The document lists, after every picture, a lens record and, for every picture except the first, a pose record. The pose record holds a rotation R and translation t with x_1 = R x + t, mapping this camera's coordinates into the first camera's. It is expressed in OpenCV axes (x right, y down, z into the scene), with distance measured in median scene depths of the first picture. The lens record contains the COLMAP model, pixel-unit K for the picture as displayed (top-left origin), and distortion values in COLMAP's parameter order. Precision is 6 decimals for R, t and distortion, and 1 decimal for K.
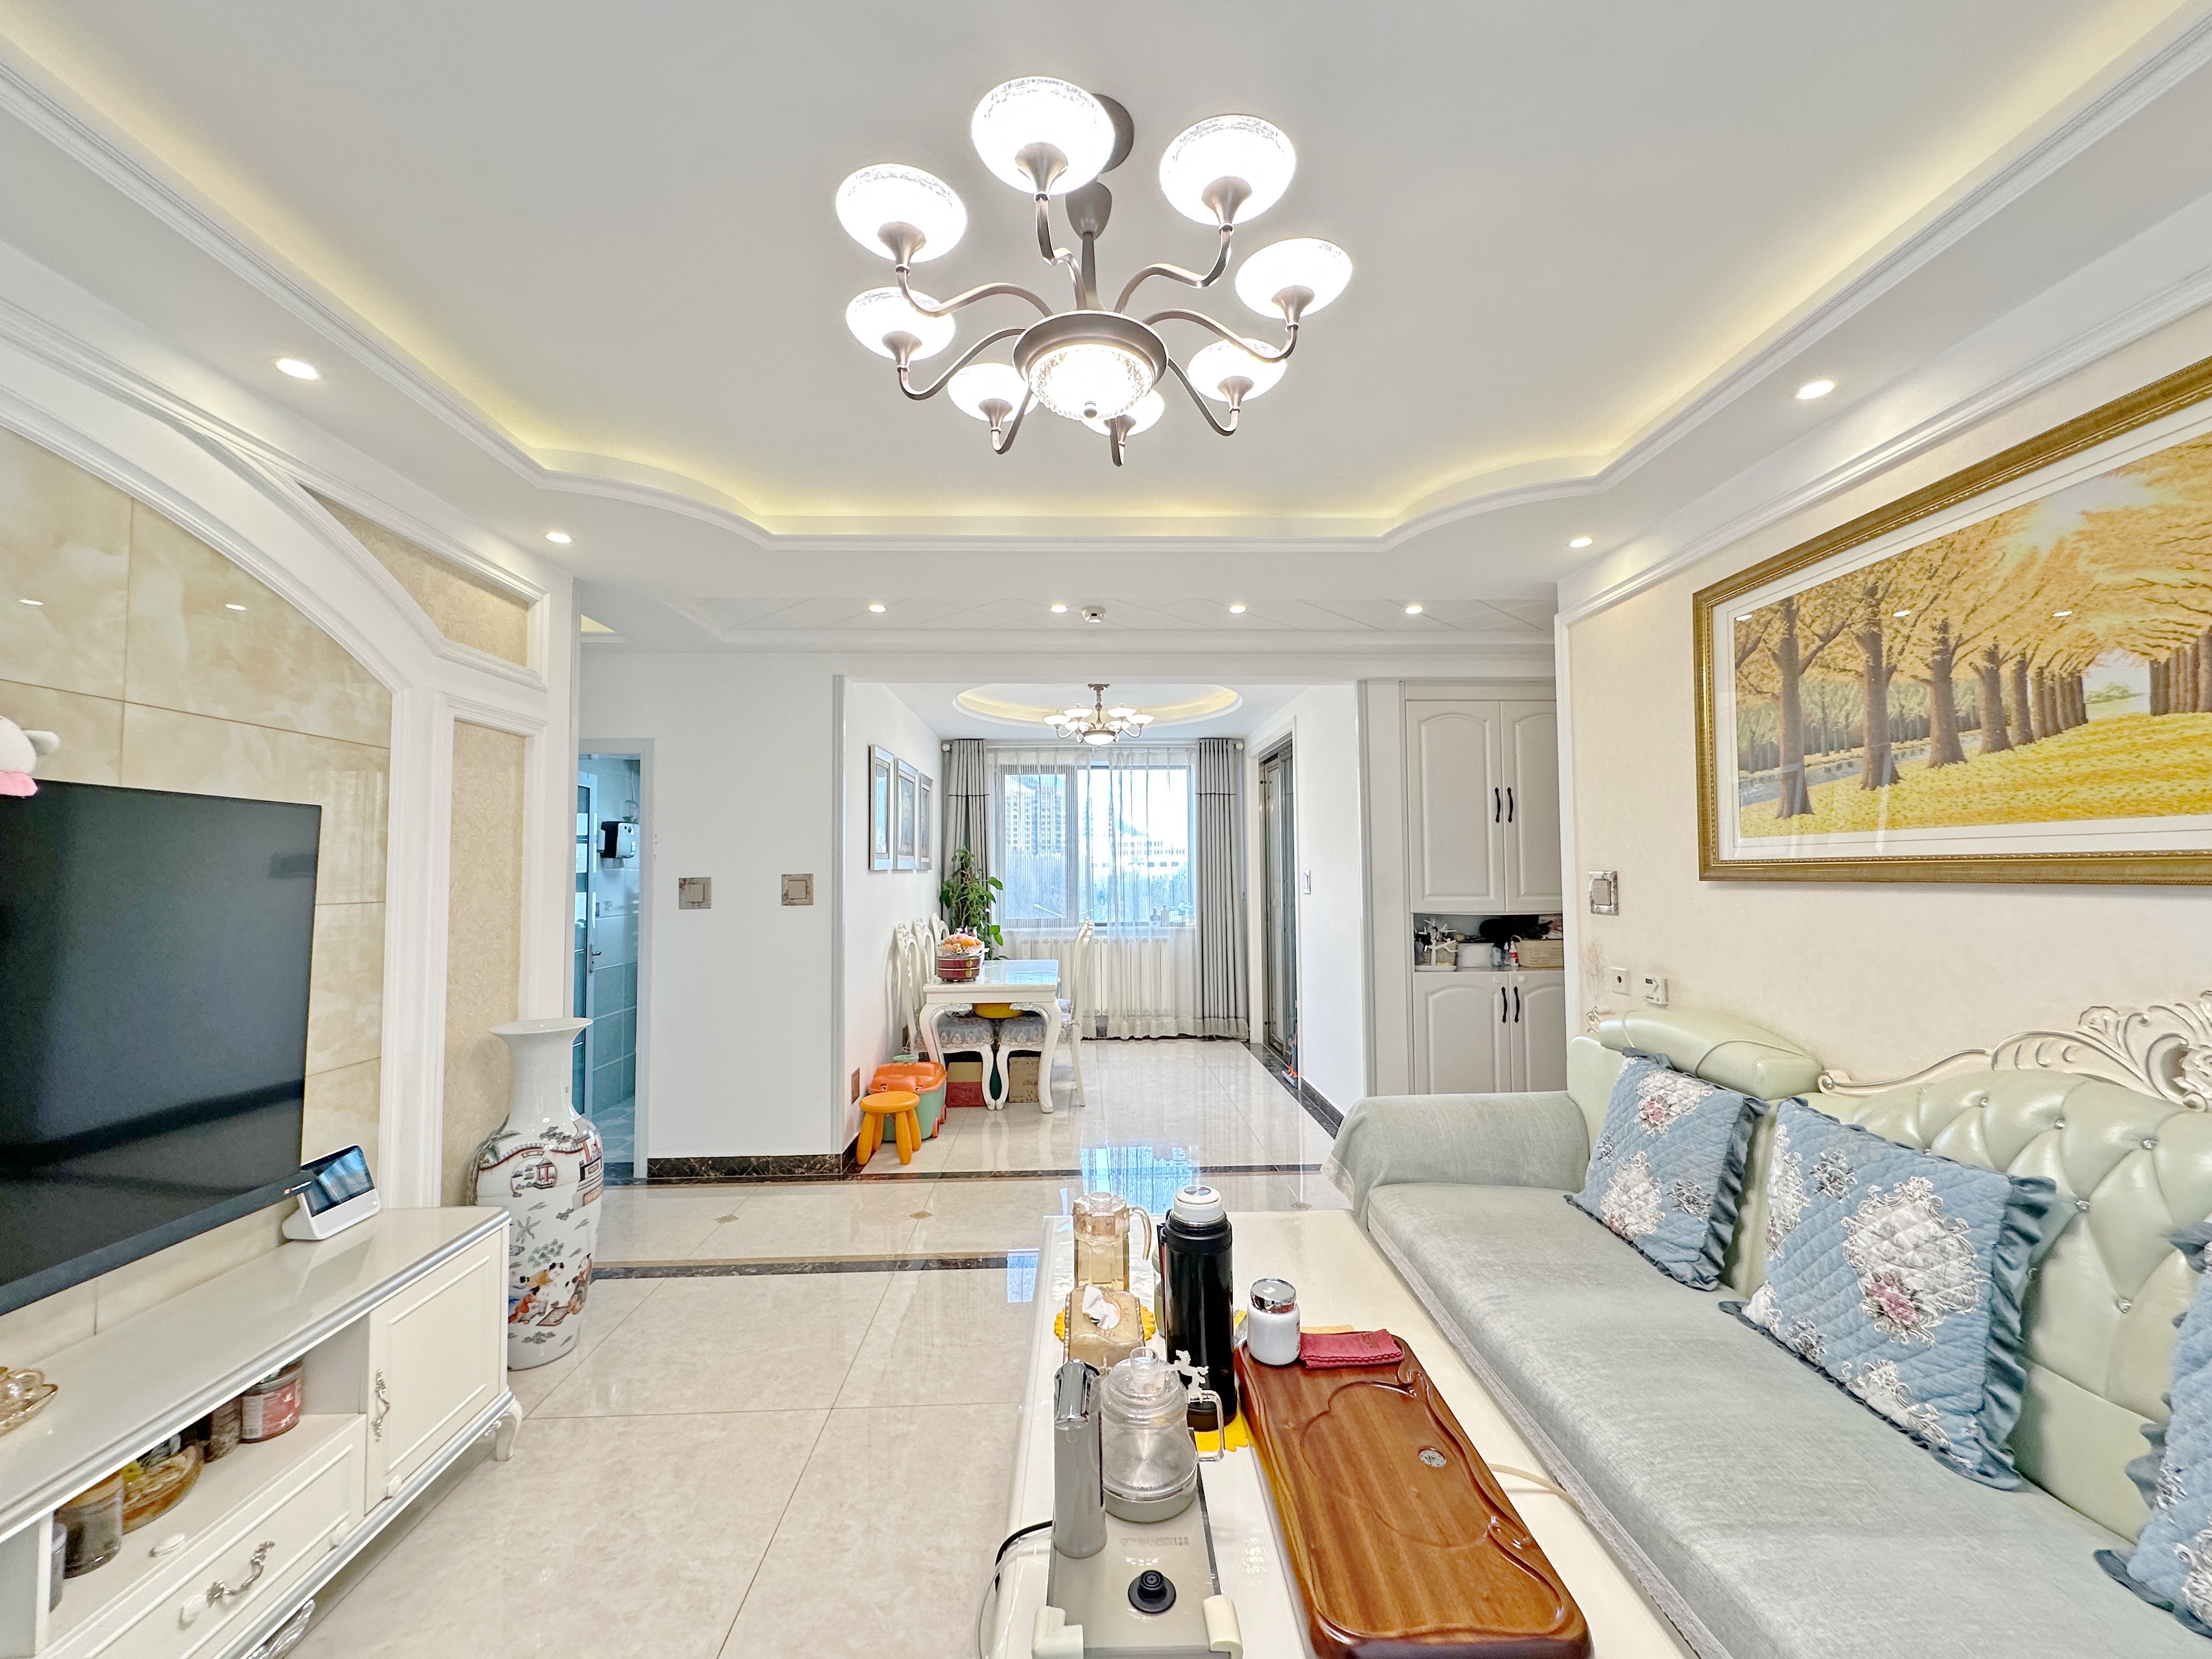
lens RADIAL K [[884.6, 0, 1112.9], [0, 884.6, 827.7], [0, 0, 1]] dist [0.004109, 0.000238]
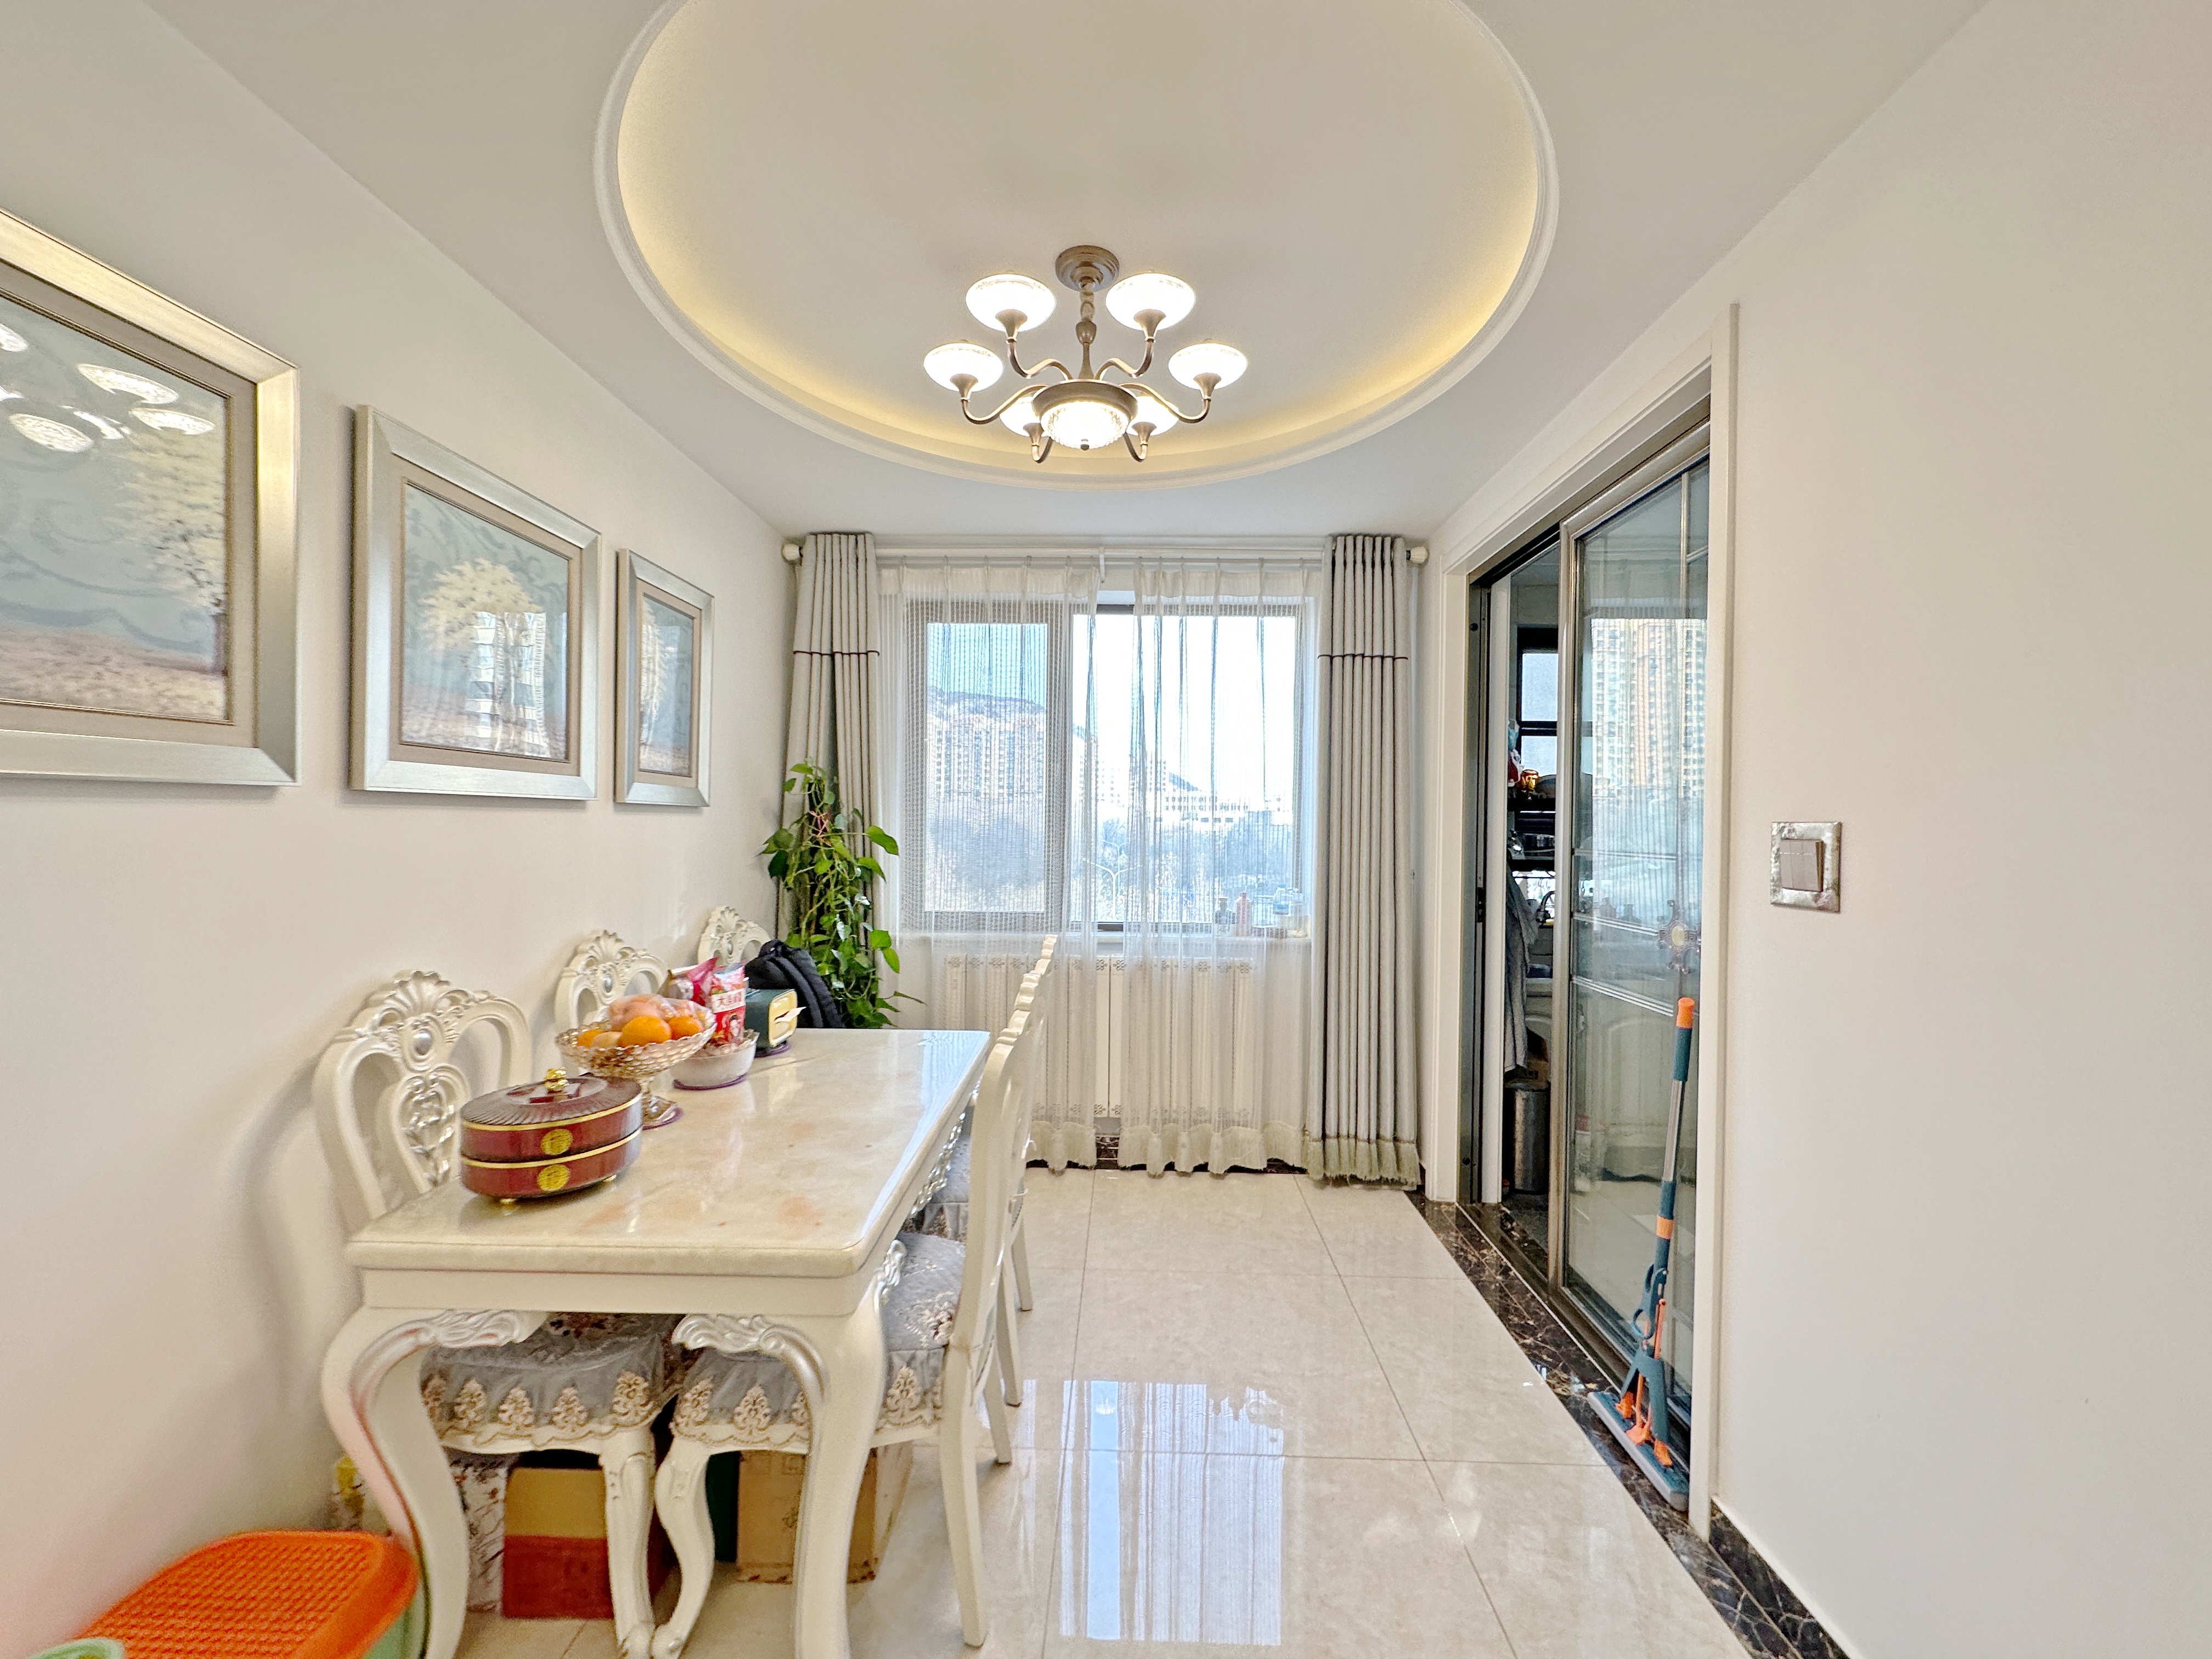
lens RADIAL K [[884.6, 0, 1100.9], [0, 884.6, 826.3], [0, 0, 1]] dist [0.004109, 0.000238]
pose [[0.996990, 0.019553, -0.075025, 0.016021], [-0.016163, 0.998832, 0.045527, 0.030584], [0.075828, -0.044177, 0.996142, 0.524129]]
